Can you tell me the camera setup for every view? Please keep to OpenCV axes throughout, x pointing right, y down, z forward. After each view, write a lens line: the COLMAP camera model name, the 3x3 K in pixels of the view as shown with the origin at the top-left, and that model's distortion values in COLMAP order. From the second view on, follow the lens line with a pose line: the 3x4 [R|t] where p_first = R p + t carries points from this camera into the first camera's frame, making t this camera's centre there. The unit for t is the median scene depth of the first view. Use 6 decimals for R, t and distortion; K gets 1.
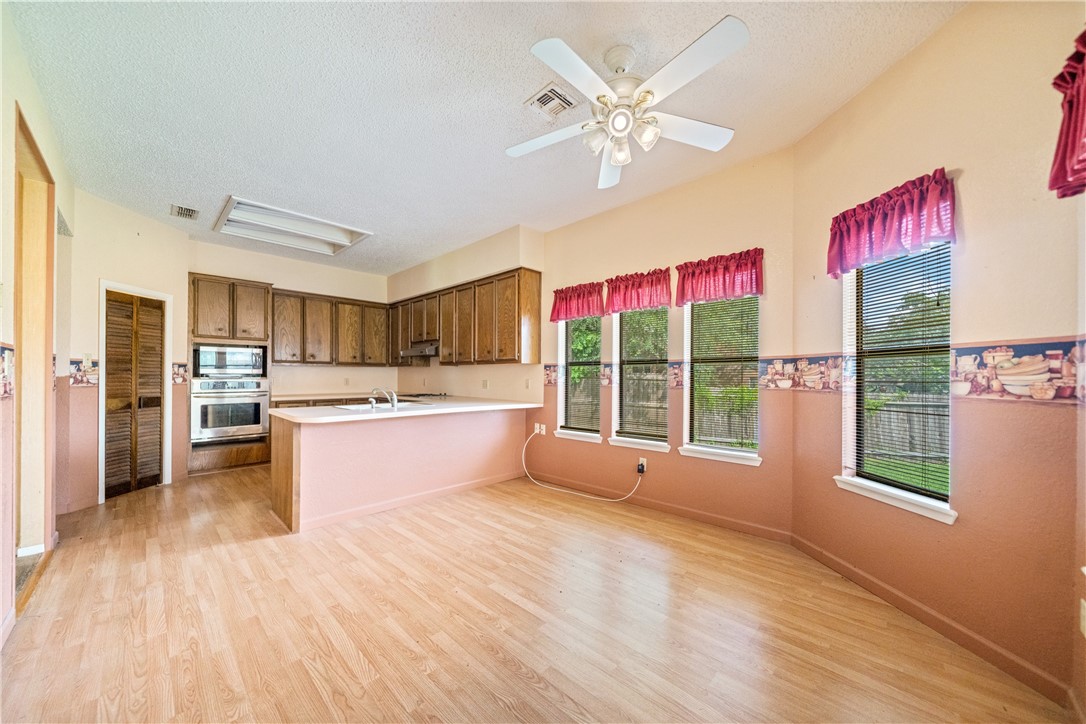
lens RADIAL K [[387.2, 0, 543.7], [0, 387.2, 373.4], [0, 0, 1]] dist [-0.000192, -0.000085]
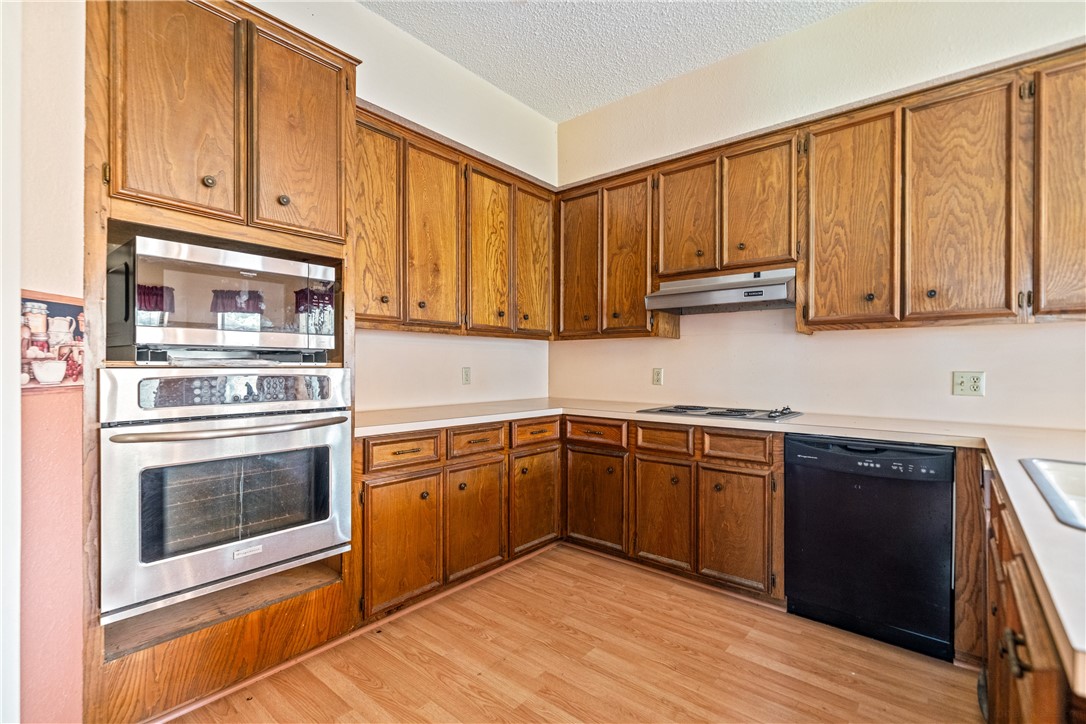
lens RADIAL K [[494.5, 0, 545.1], [0, 494.5, 367.4], [0, 0, 1]] dist [-0.000475, 0.000594]
pose [[0.997494, 0.000250, 0.070752, -0.854751], [-0.000940, 0.999952, 0.009728, 0.015009], [-0.070746, -0.009771, 0.997446, 0.875759]]
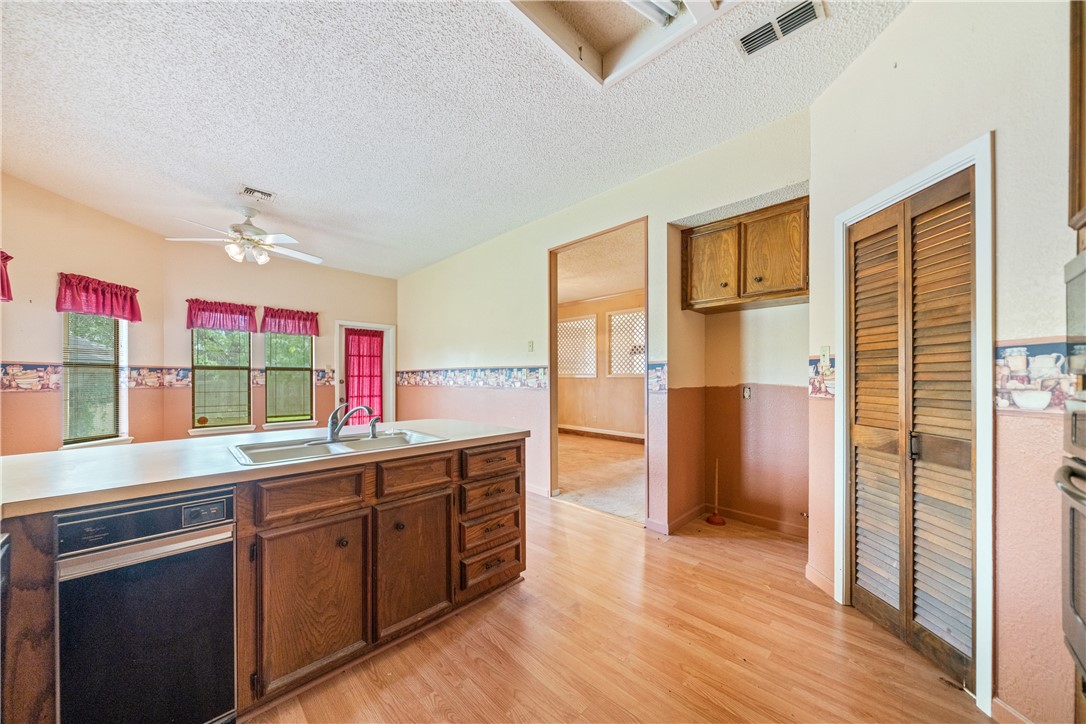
lens RADIAL K [[377.4, 0, 542.5], [0, 377.4, 375.9], [0, 0, 1]] dist [-0.001327, -0.000110]
pose [[-0.999798, -0.001437, 0.020066, -0.740845], [-0.001647, 0.999944, -0.010499, 0.004061], [-0.020050, -0.010530, -0.999744, 1.638909]]
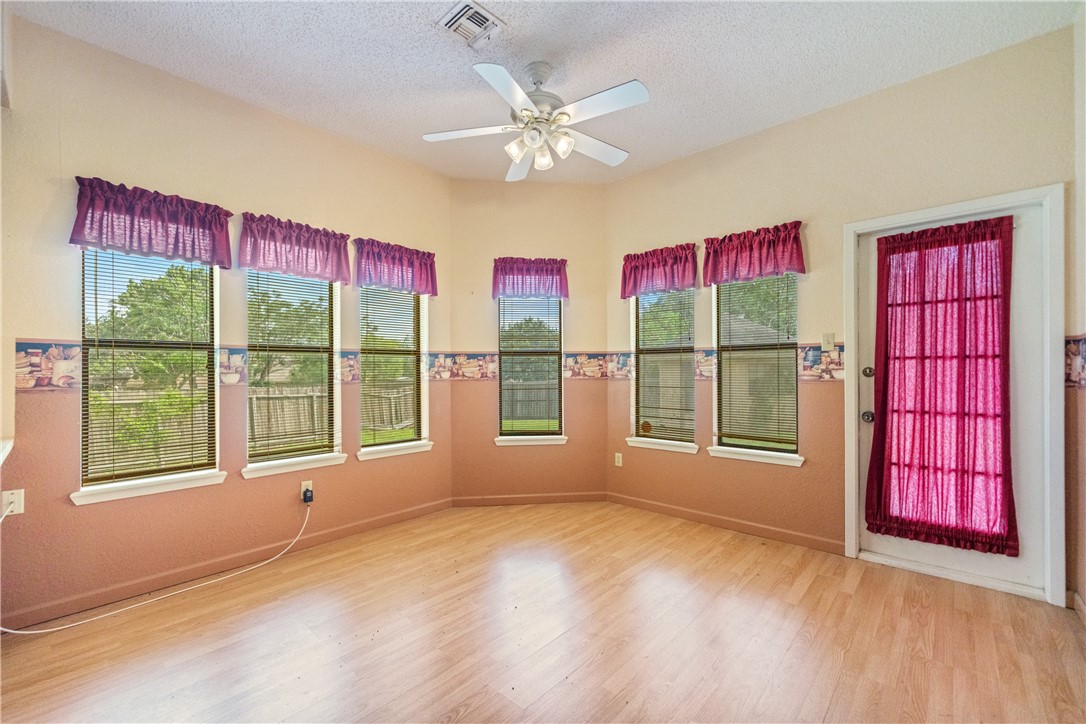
lens RADIAL K [[448.6, 0, 542.3], [0, 448.6, 370.6], [0, 0, 1]] dist [-0.000630, -0.000475]
pose [[-0.022074, -0.000283, 0.999756, -0.617190], [-0.000404, 1.000000, 0.000274, 0.010670], [-0.999756, -0.000398, -0.022074, 0.597486]]
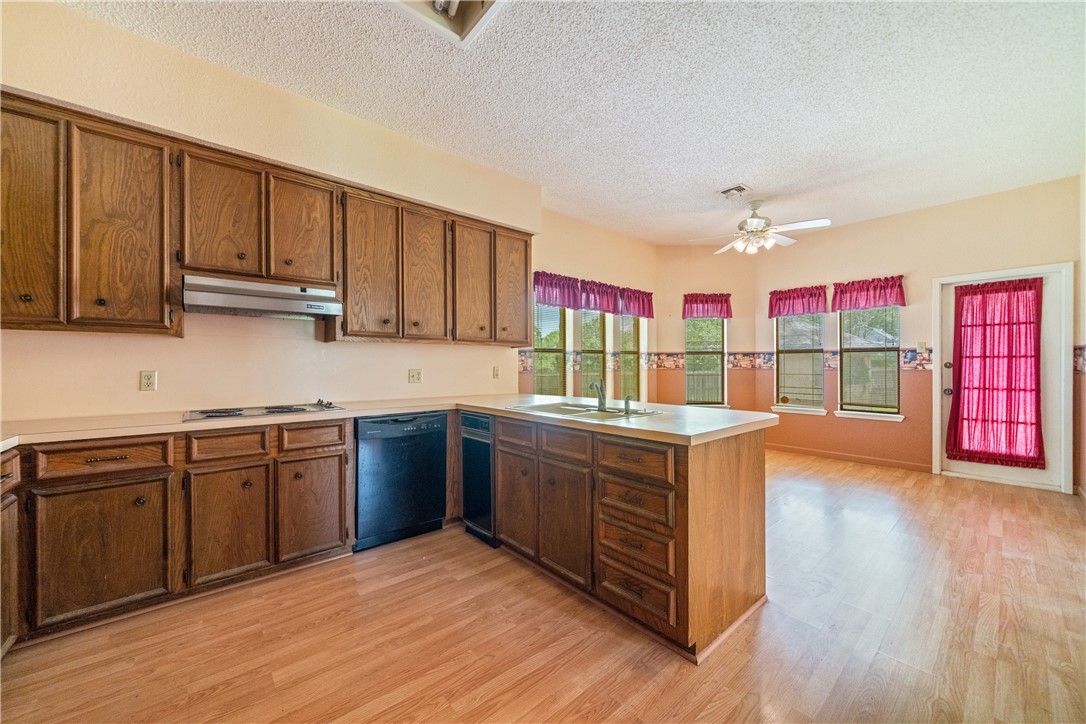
lens RADIAL K [[398.8, 0, 542.3], [0, 398.8, 364.6], [0, 0, 1]] dist [-0.002082, -0.000297]
pose [[0.097129, -0.003040, 0.995267, -1.155883], [-0.003052, 0.999990, 0.003352, 0.011307], [-0.995267, -0.003363, 0.097118, 1.112069]]
